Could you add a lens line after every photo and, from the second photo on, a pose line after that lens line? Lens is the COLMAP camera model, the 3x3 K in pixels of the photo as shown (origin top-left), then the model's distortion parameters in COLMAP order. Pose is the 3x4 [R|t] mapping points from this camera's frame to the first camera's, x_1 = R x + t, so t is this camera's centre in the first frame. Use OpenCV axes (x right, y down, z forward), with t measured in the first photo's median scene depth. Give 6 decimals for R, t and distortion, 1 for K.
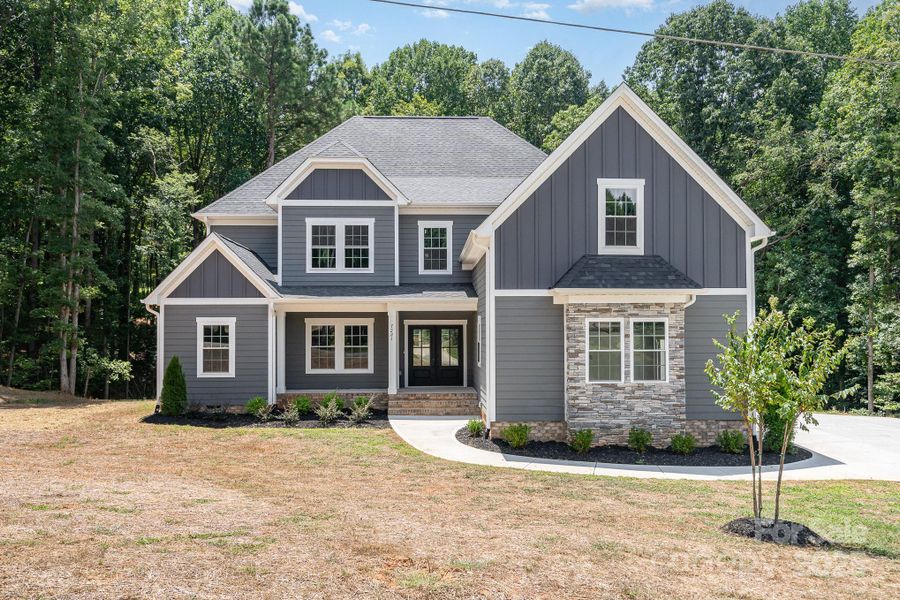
lens RADIAL K [[605.7, 0, 450.0], [0, 605.7, 300.0], [0, 0, 1]] dist [0.009224, 0.000190]
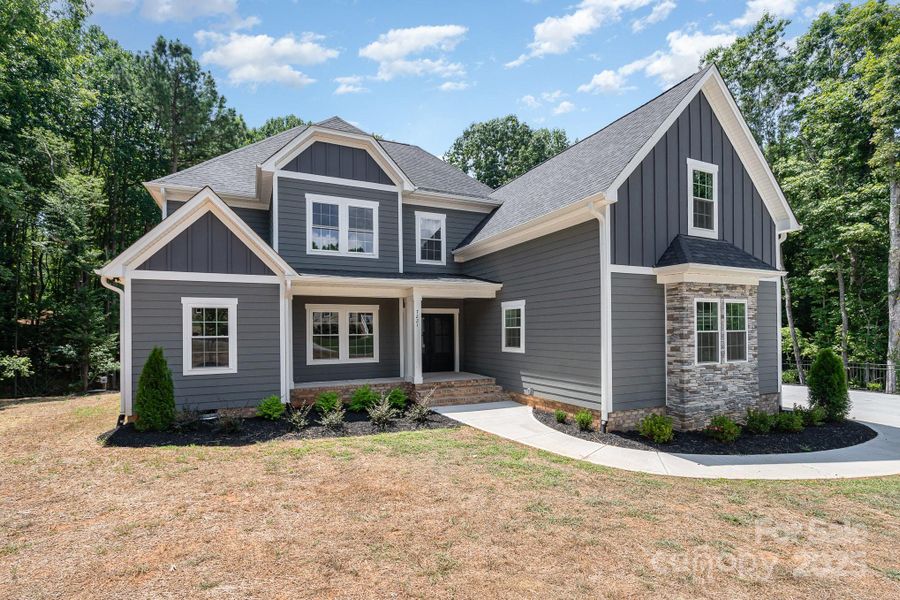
lens RADIAL K [[401.5, 0, 449.5], [0, 401.5, 316.5], [0, 0, 1]] dist [-0.001139, 0.000534]
pose [[0.940184, 0.004478, 0.340637, -0.274363], [-0.011613, 0.999754, 0.018910, 0.039868], [-0.340469, -0.021735, 0.940005, 0.410839]]
